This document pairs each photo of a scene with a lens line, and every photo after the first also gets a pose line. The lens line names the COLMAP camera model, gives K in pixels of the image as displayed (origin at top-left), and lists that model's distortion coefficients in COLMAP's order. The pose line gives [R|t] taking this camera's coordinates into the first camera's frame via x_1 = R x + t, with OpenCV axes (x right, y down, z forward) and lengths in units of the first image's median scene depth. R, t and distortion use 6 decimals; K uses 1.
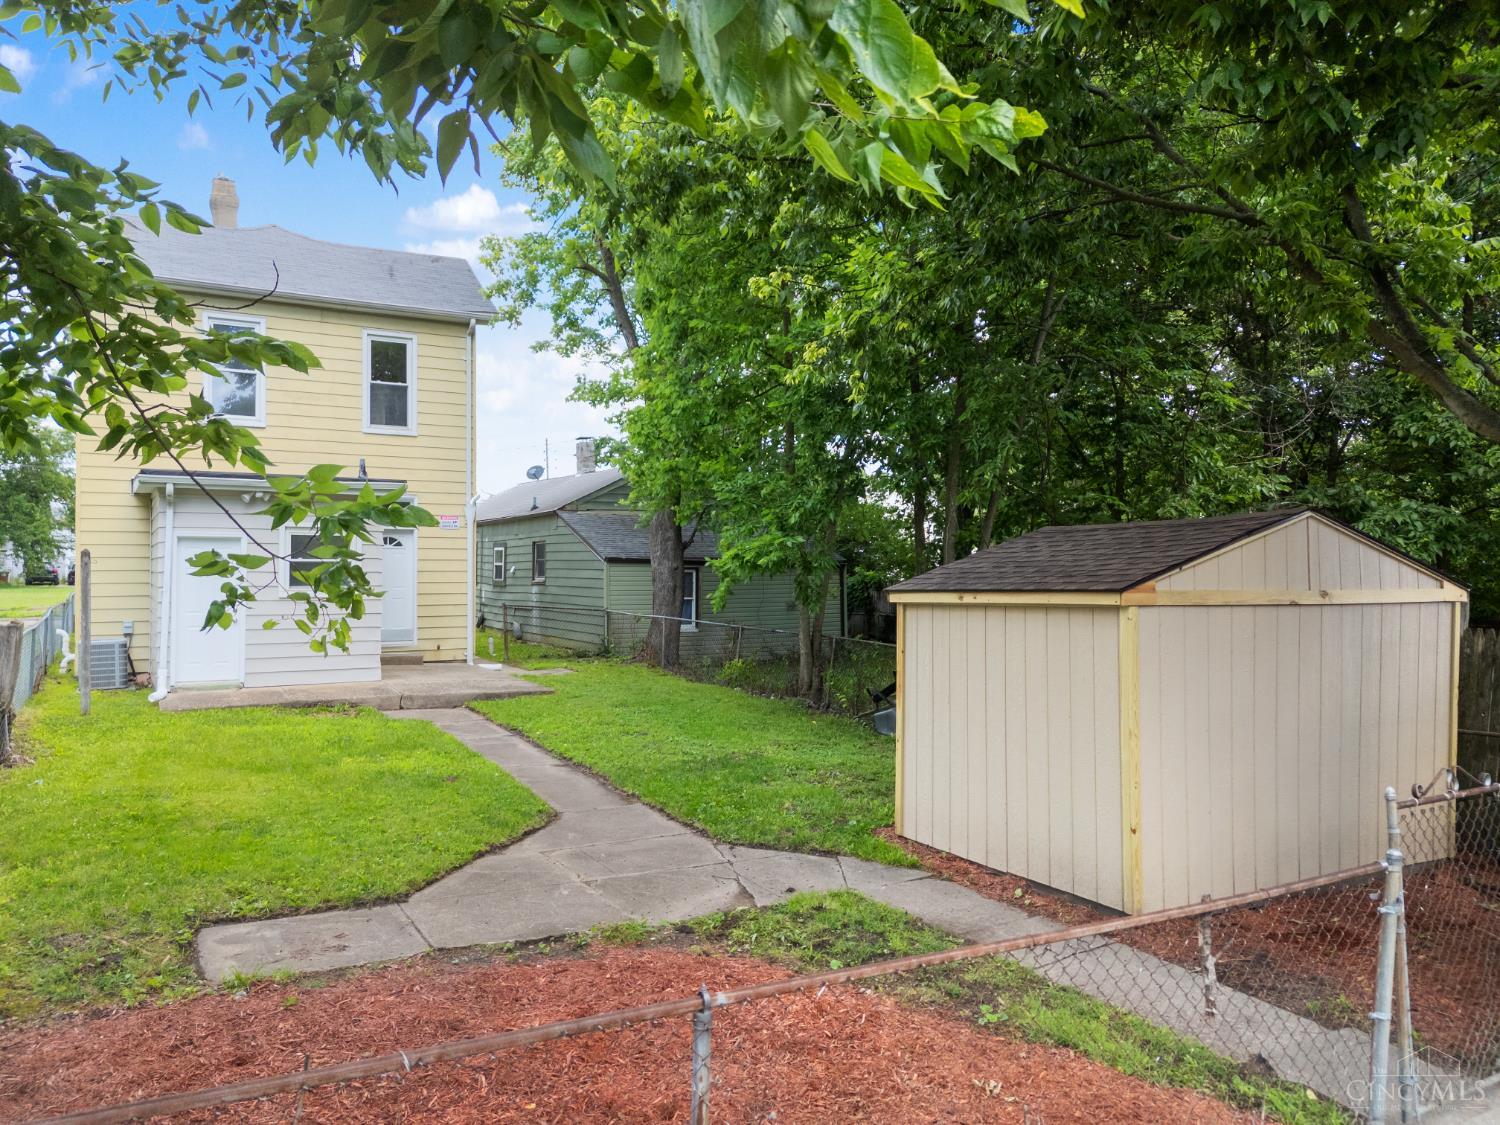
lens RADIAL K [[1132.2, 0, 749.7], [0, 1132.2, 561.0], [0, 0, 1]] dist [0.032878, -0.015165]
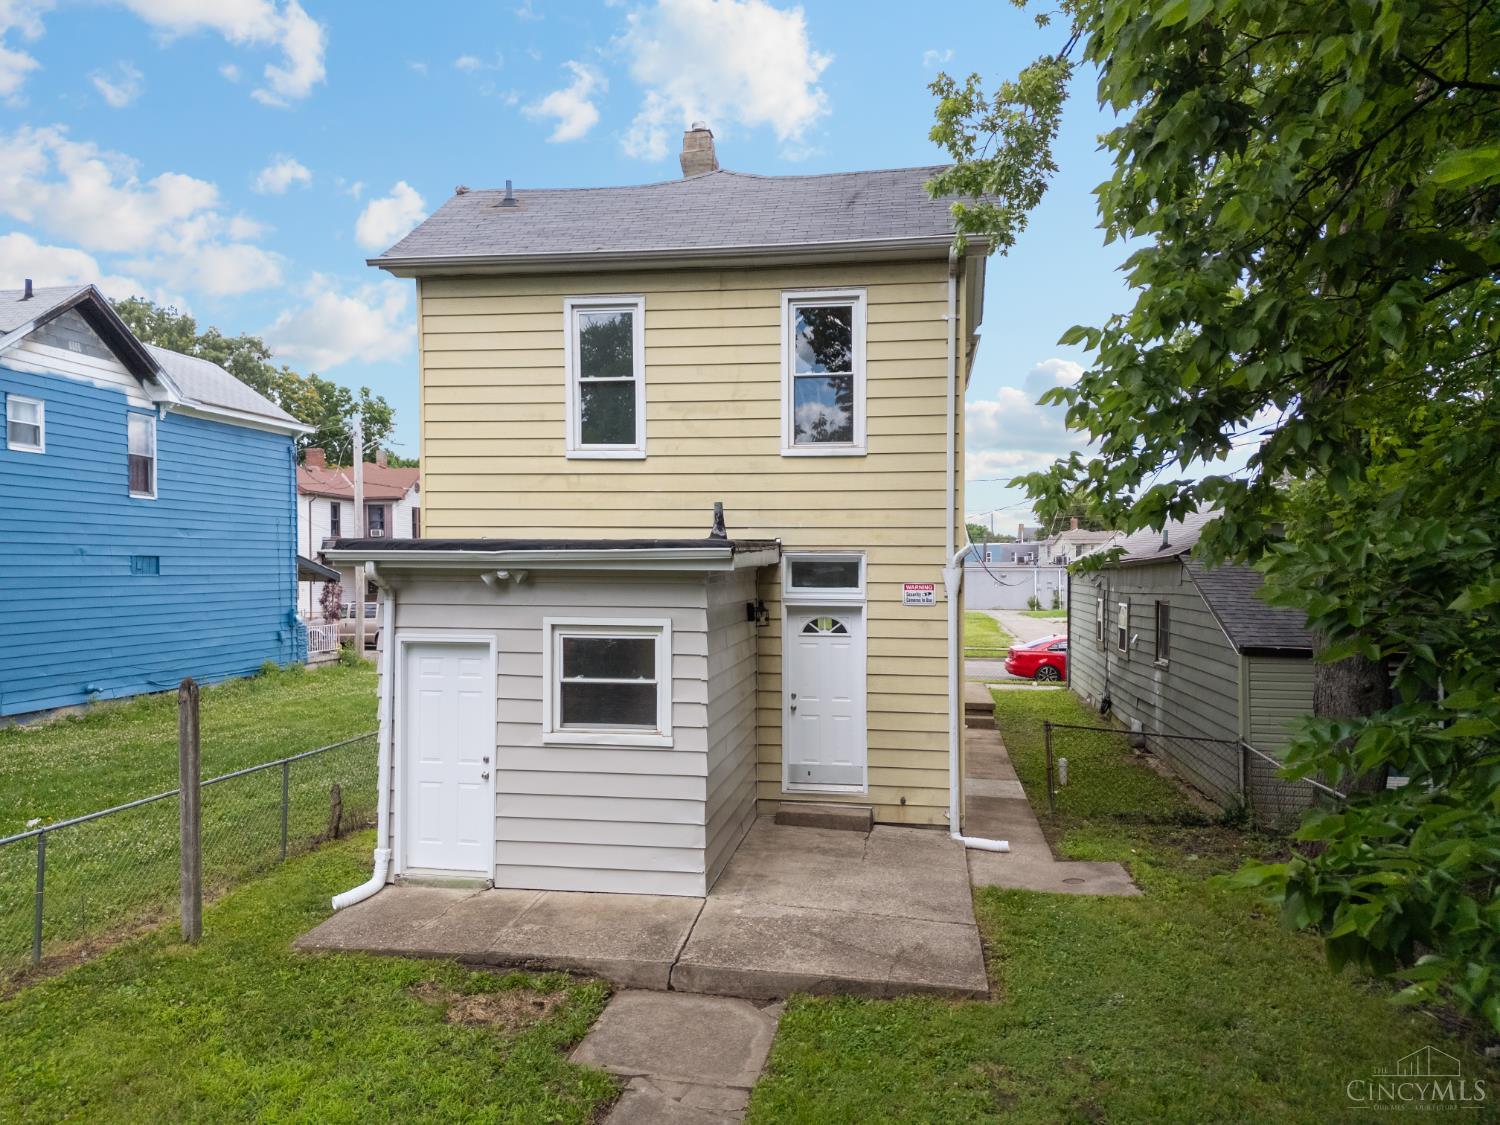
lens RADIAL K [[1132.2, 0, 749.7], [0, 1132.2, 564.2], [0, 0, 1]] dist [0.032878, -0.015165]
pose [[0.787643, -0.002873, -0.616125, 0.029376], [0.000276, 0.999991, -0.004310, -0.041168], [0.616132, 0.003225, 0.787636, 0.408711]]
